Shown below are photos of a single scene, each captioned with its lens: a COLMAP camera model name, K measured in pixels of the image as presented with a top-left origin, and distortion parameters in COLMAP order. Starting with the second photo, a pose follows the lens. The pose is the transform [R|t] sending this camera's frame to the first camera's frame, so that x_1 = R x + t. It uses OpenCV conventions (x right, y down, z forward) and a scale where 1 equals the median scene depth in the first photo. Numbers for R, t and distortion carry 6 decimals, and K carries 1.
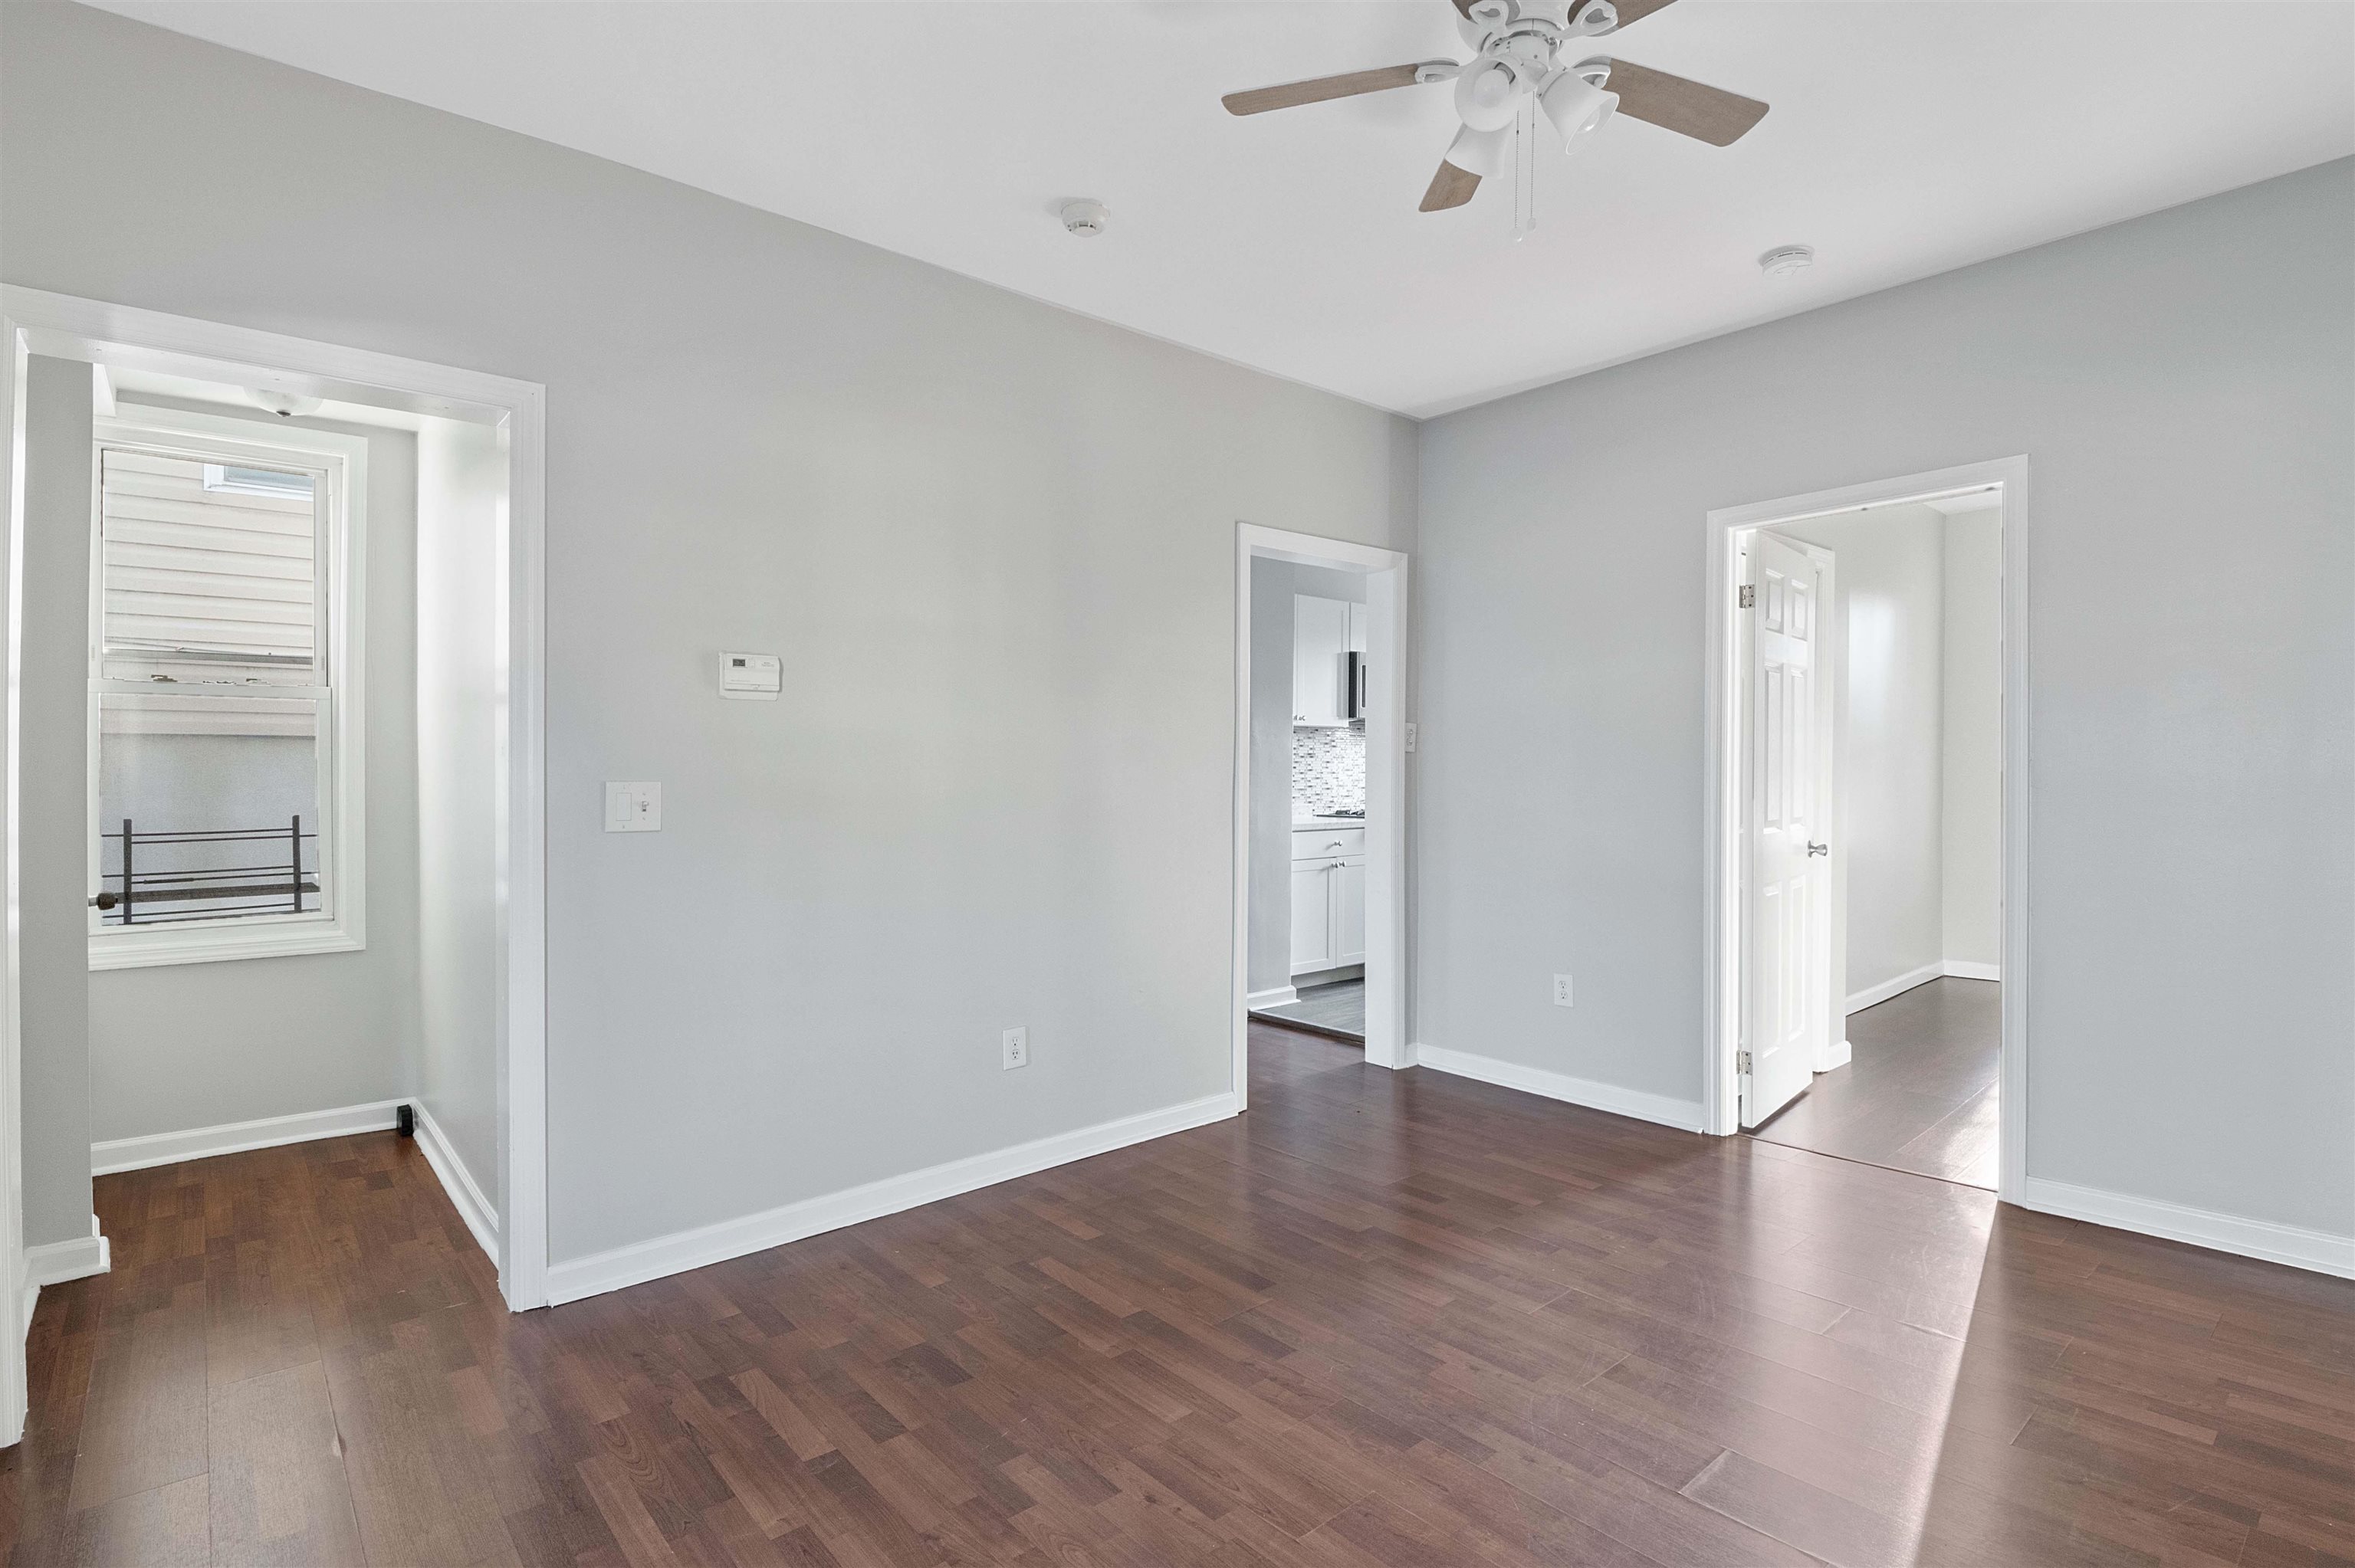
lens RADIAL K [[1149.5, 0, 1177.5], [0, 1149.5, 784.0], [0, 0, 1]] dist [0.039637, -0.036850]
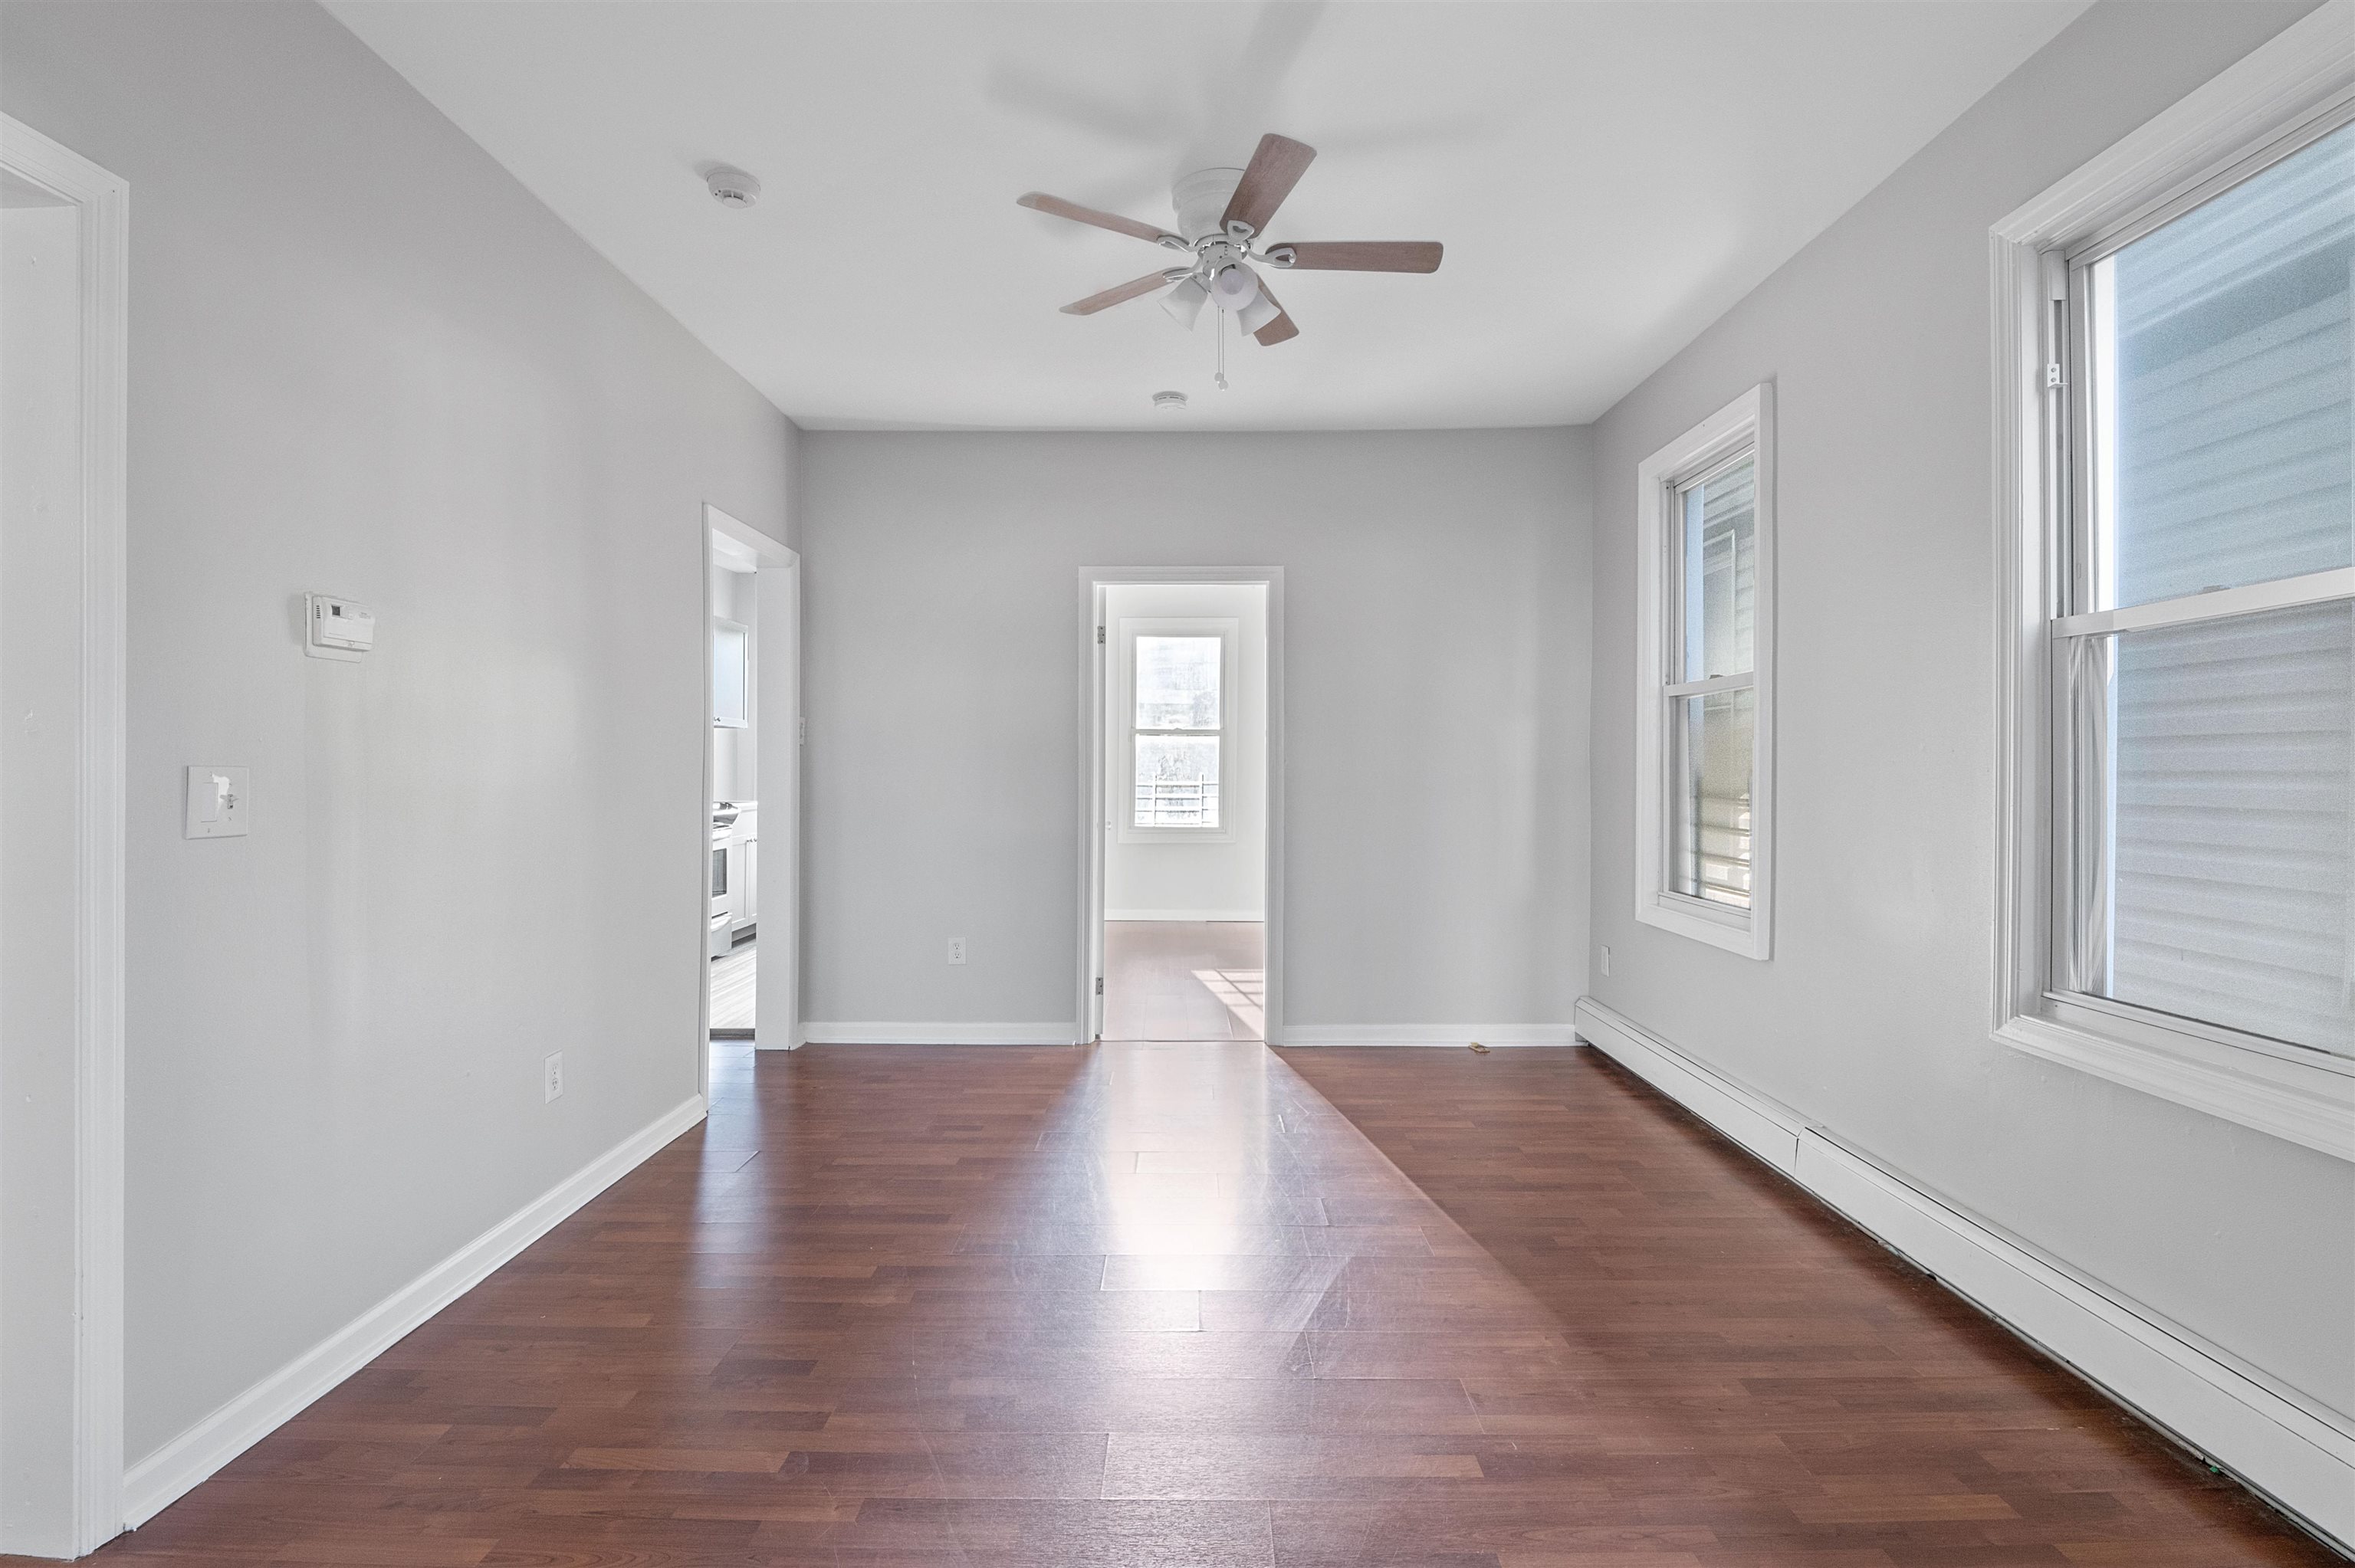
lens RADIAL K [[1149.5, 0, 1177.5], [0, 1149.5, 784.0], [0, 0, 1]] dist [0.039637, -0.036850]
pose [[0.662706, -0.002842, 0.748874, -0.582134], [0.000633, 0.999995, 0.003234, 0.006755], [-0.748879, -0.001669, 0.662705, 0.080178]]
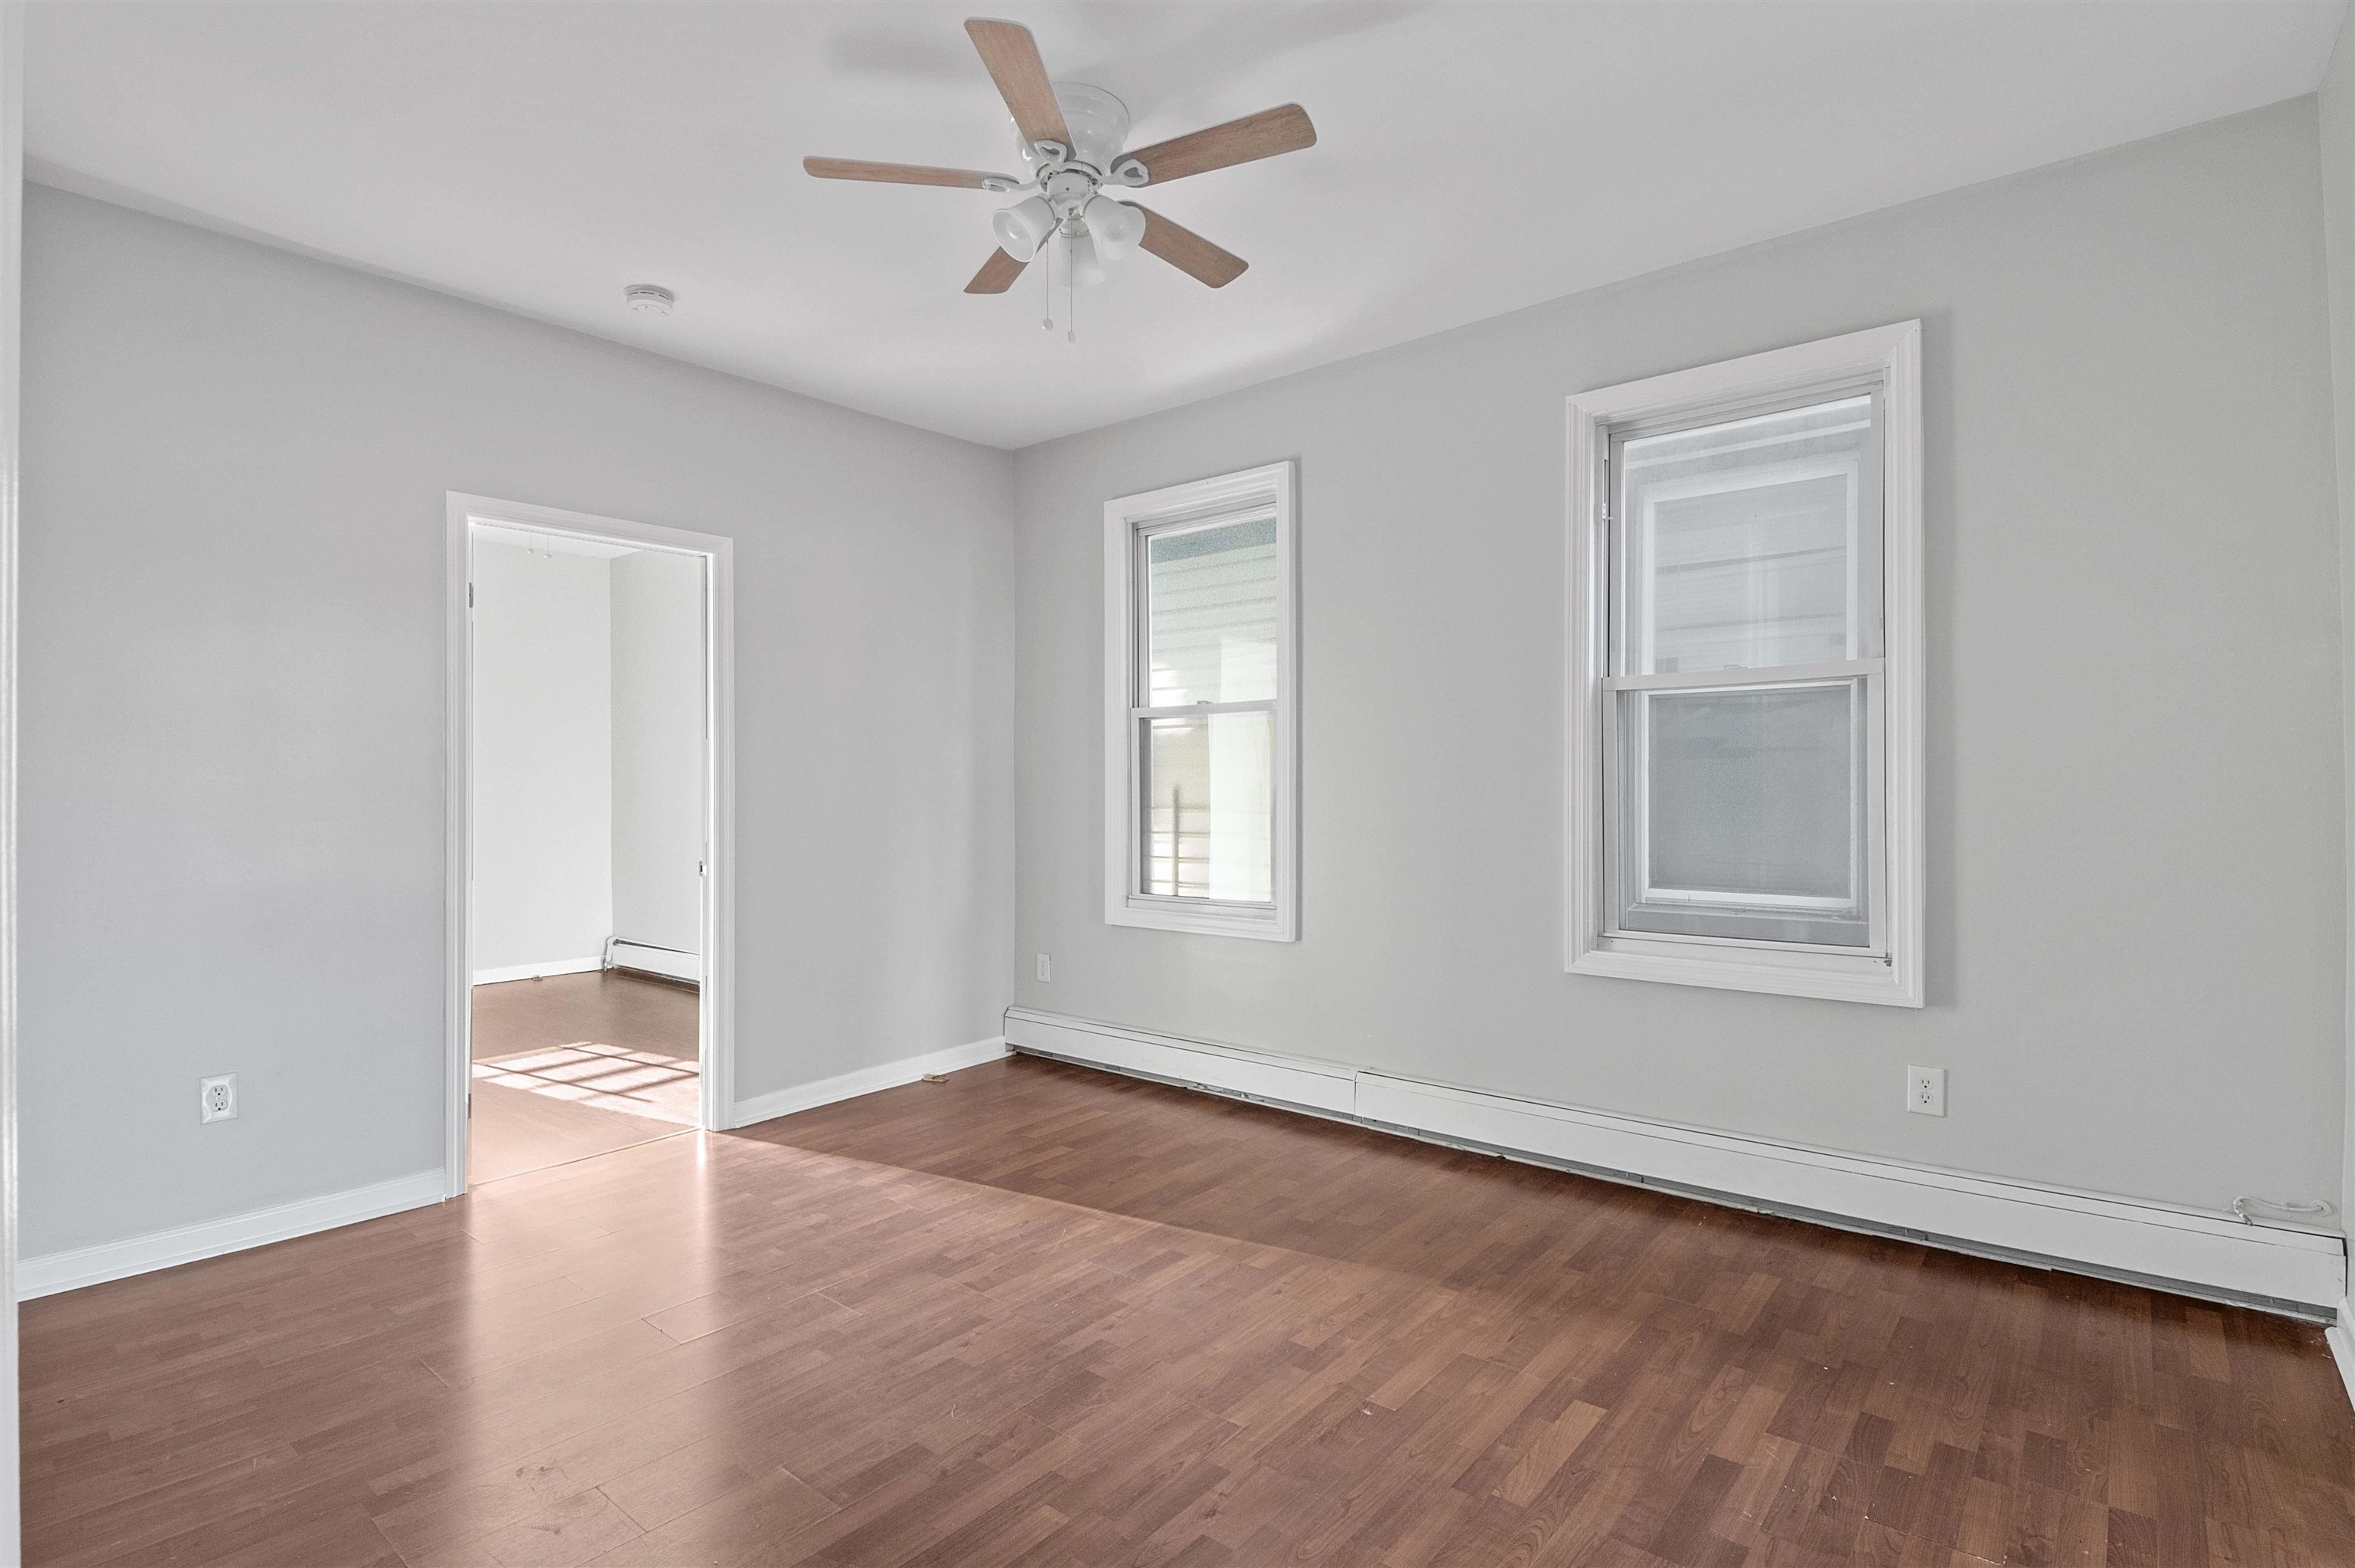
lens RADIAL K [[1149.5, 0, 1177.5], [0, 1149.5, 784.0], [0, 0, 1]] dist [0.039637, -0.036850]
pose [[-0.159508, 0.007463, 0.987168, -0.666313], [0.016412, 0.999853, -0.004907, 0.002059], [-0.987060, 0.015419, -0.159608, 0.788592]]
